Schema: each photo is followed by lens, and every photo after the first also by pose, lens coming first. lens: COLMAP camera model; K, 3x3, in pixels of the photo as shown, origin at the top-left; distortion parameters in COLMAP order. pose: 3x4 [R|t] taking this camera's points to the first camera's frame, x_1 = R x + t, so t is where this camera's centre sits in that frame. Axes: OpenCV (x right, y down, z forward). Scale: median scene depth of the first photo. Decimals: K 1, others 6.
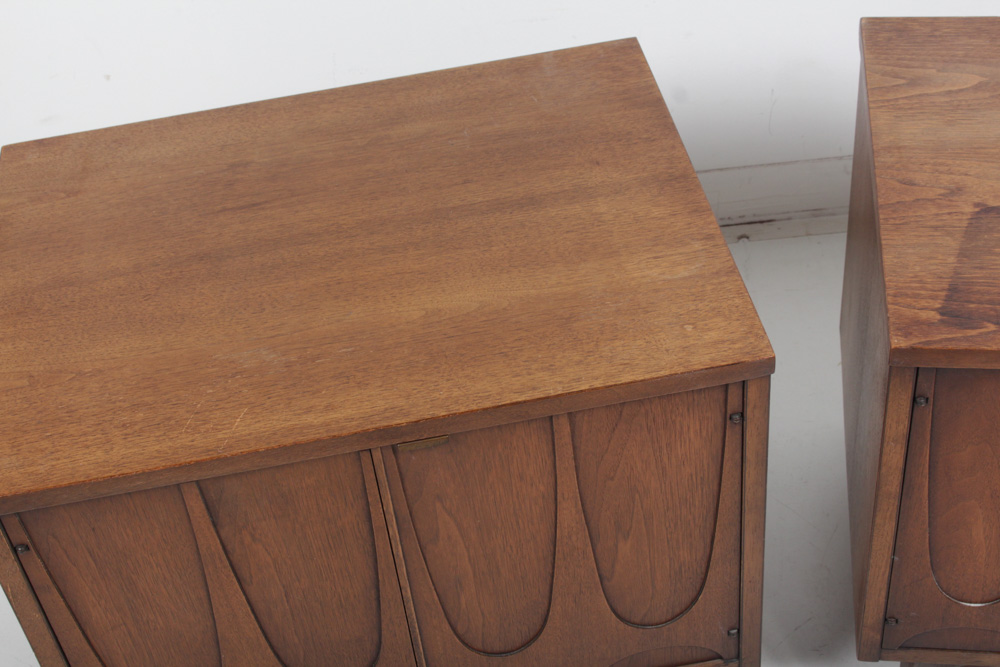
lens RADIAL K [[1599.8, 0, 493.3], [0, 1599.8, 329.1], [0, 0, 1]] dist [-0.041979, 0.000000]
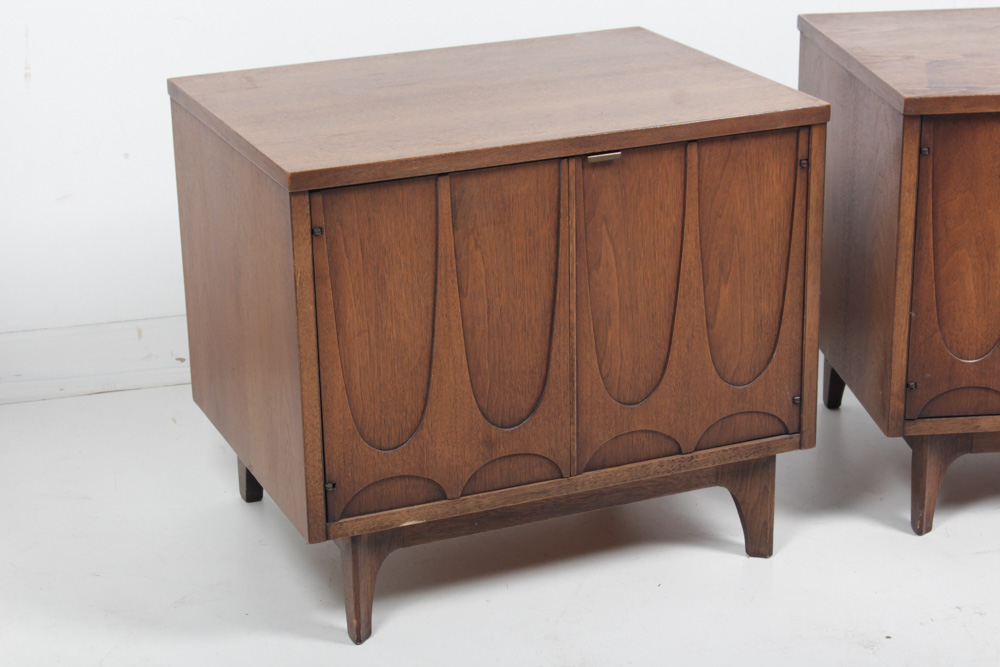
lens RADIAL K [[2162.9, 0, 500.0], [0, 2162.9, 326.6], [0, 0, 1]] dist [0.024979, 0.000000]
pose [[0.967602, -0.009454, 0.252305, -0.577758], [0.109218, 0.916638, -0.384507, 0.874939], [-0.227637, 0.399605, 0.887973, -0.557921]]
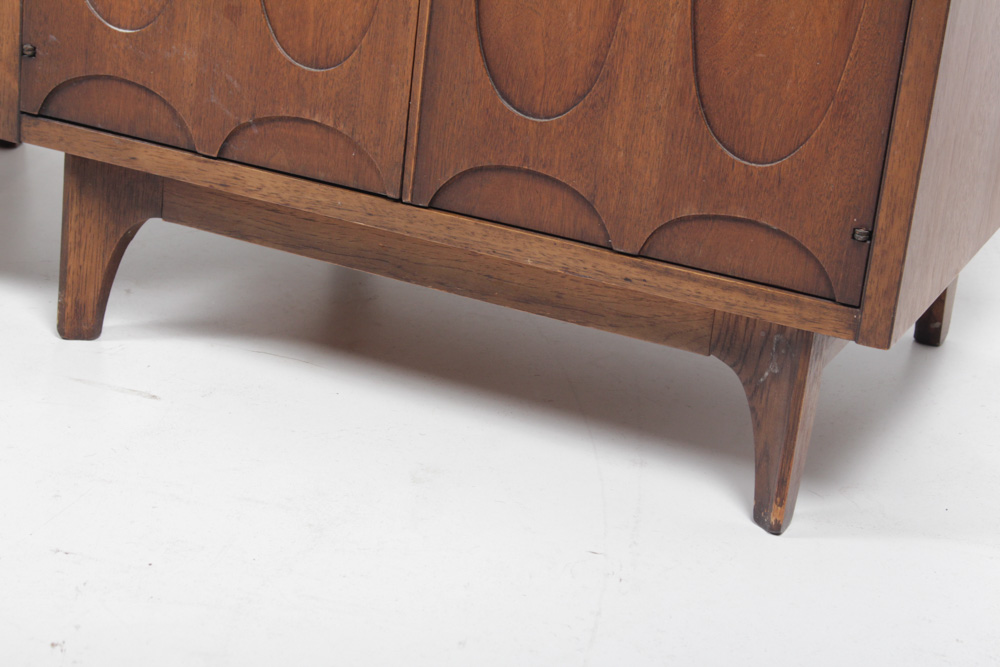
lens RADIAL K [[2154.4, 0, 495.8], [0, 2154.4, 327.7], [0, 0, 1]] dist [0.011152, 0.000000]
pose [[0.939456, 0.269931, -0.211092, 0.780458], [-0.330918, 0.874602, -0.354352, 0.644811], [0.088971, 0.402752, 0.910975, 0.198284]]
